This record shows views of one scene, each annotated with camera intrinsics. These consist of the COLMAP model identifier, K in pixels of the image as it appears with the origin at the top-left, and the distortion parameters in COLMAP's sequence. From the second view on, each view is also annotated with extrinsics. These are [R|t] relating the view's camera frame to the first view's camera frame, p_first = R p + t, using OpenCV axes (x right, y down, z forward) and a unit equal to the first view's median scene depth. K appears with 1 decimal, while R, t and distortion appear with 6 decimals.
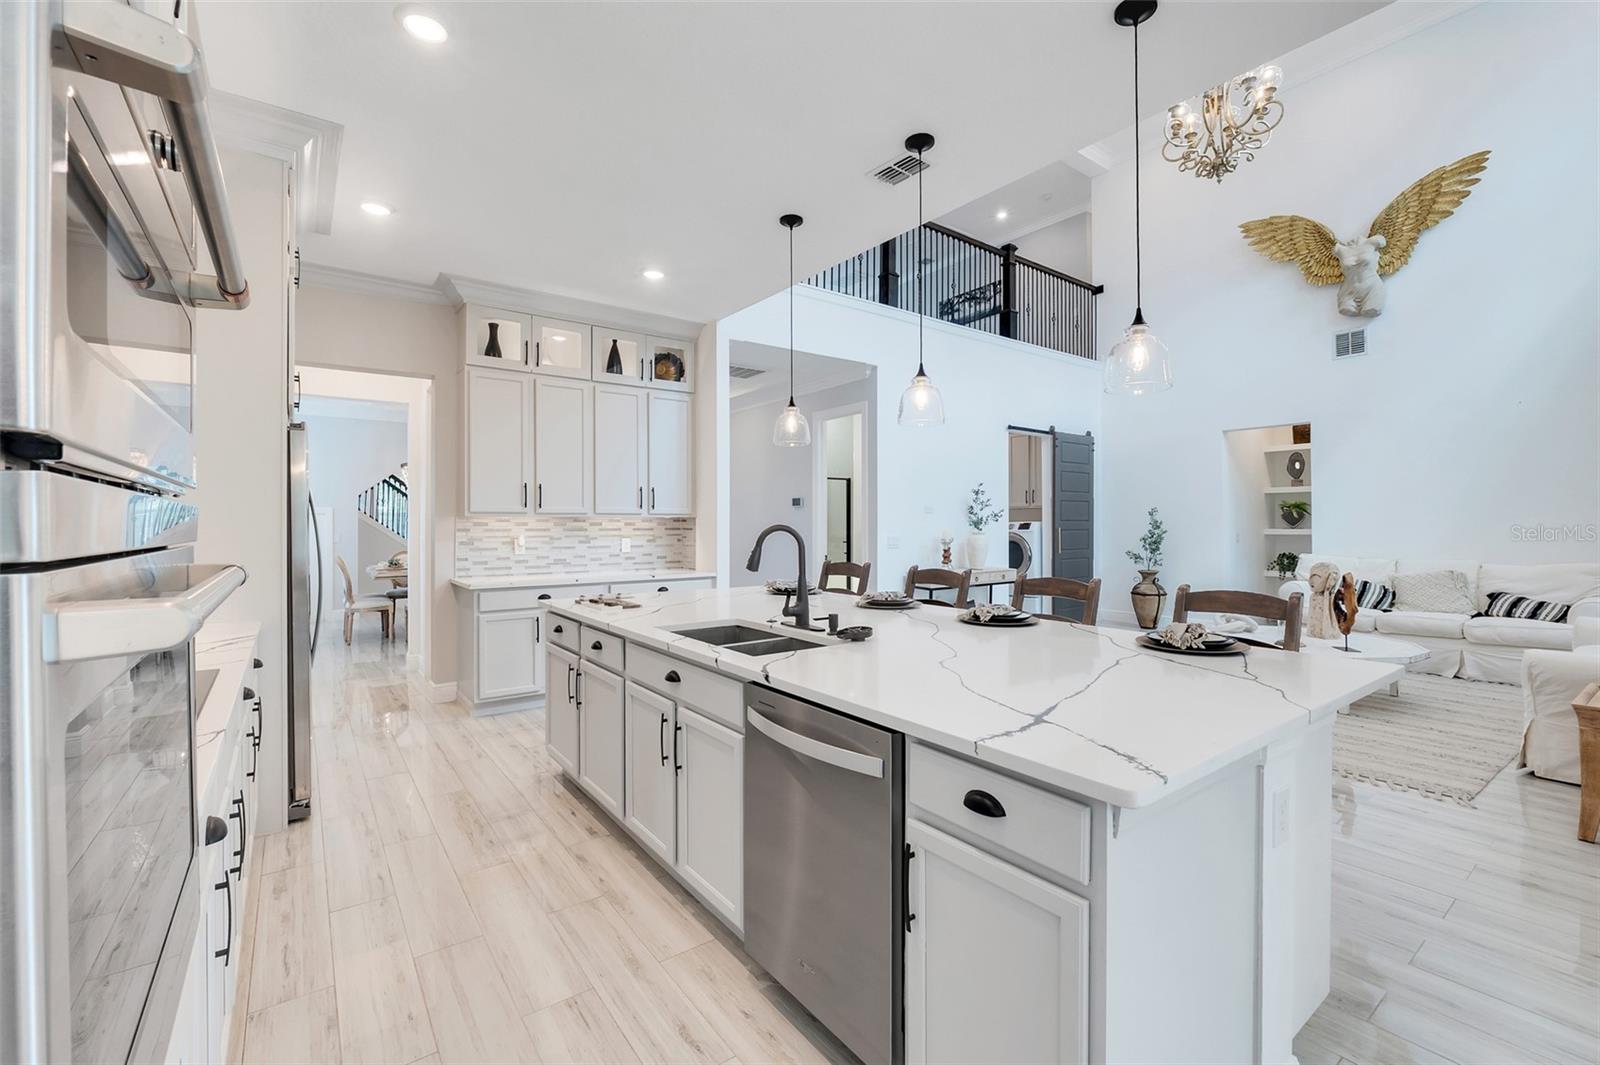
lens RADIAL K [[679.2, 0, 801.7], [0, 679.2, 522.9], [0, 0, 1]] dist [-0.007070, -0.000852]
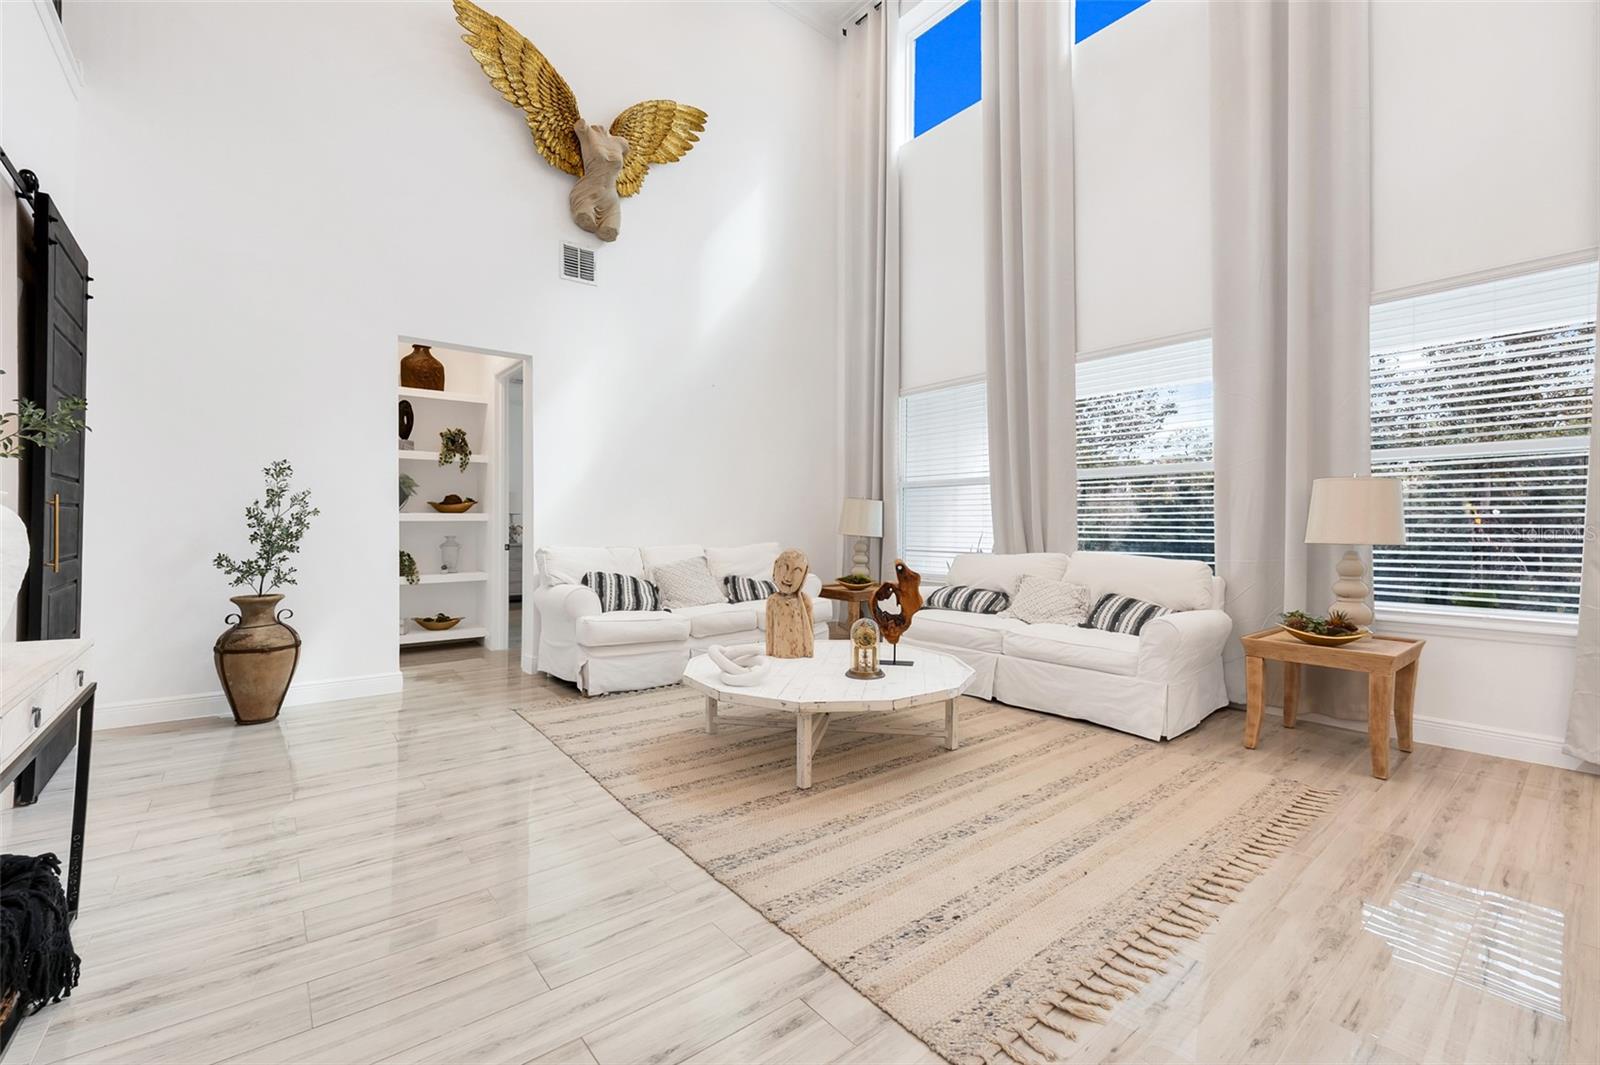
lens RADIAL K [[679.7, 0, 797.2], [0, 679.7, 528.8], [0, 0, 1]] dist [-0.004346, -0.000550]
pose [[-0.043203, -0.005732, 0.999050, 0.042562], [-0.002950, 0.999980, 0.005610, 0.023624], [-0.999062, -0.002705, -0.043219, 0.747038]]
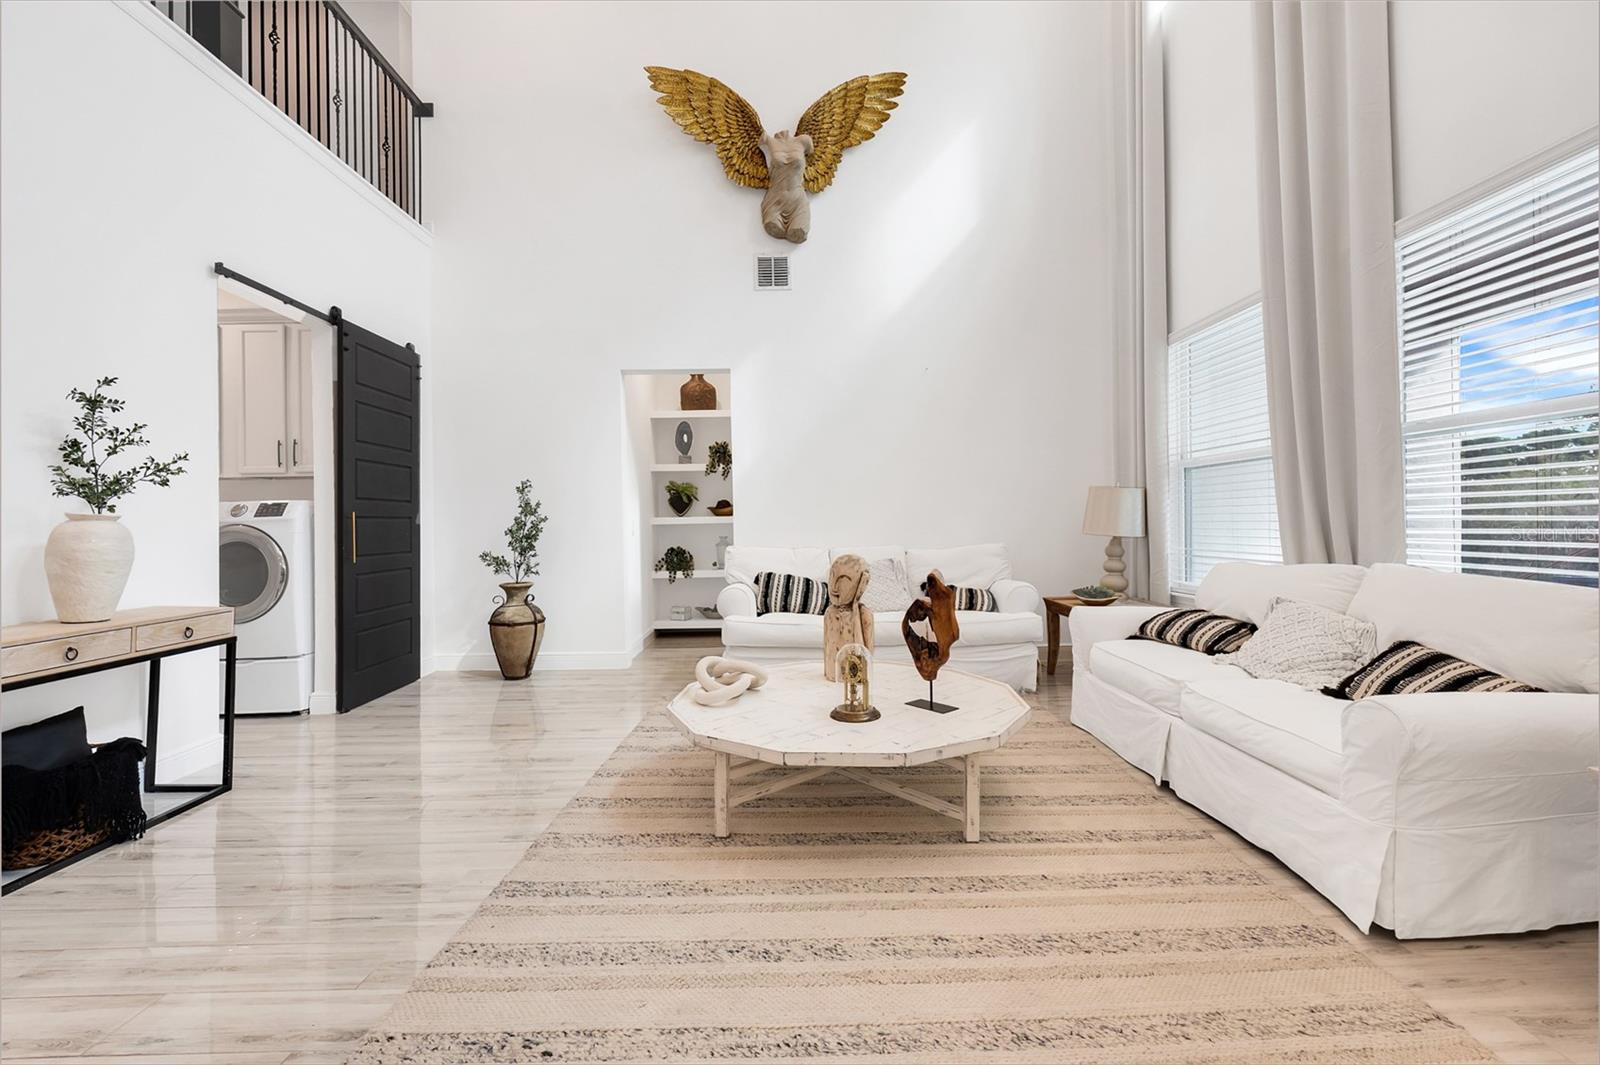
lens RADIAL K [[679.2, 0, 801.7], [0, 679.2, 522.9], [0, 0, 1]] dist [-0.007070, -0.000852]
pose [[0.581554, -0.005152, 0.813492, 0.187215], [0.012085, 0.999924, -0.002307, 0.022979], [-0.813418, 0.011173, 0.581572, 0.496705]]
